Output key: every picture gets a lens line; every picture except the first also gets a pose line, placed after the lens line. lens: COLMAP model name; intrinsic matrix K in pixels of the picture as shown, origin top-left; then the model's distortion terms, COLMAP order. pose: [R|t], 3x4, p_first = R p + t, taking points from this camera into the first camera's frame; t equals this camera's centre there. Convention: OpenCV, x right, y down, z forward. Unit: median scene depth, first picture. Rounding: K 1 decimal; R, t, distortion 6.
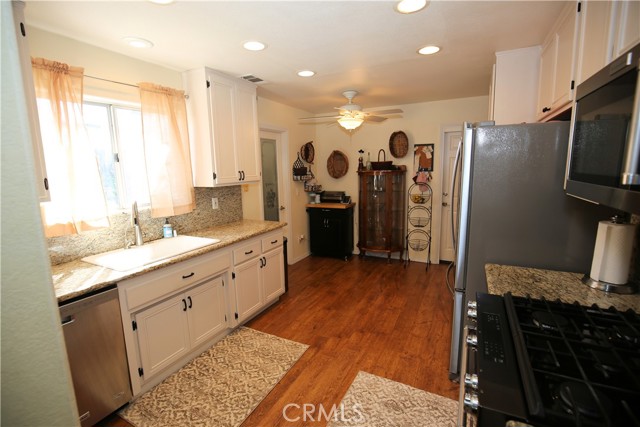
lens RADIAL K [[294.5, 0, 319.5], [0, 294.5, 214.3], [0, 0, 1]] dist [-0.029318, 0.002932]
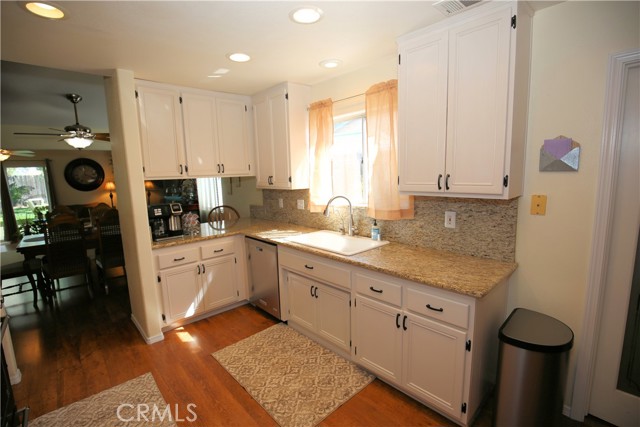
lens RADIAL K [[294.5, 0, 317.4], [0, 294.5, 214.0], [0, 0, 1]] dist [-0.029318, 0.002932]
pose [[-0.343083, 0.169627, -0.923862, 0.346356], [-0.110238, 0.969490, 0.218943, -0.150870], [0.932814, 0.176960, -0.313917, 0.837529]]
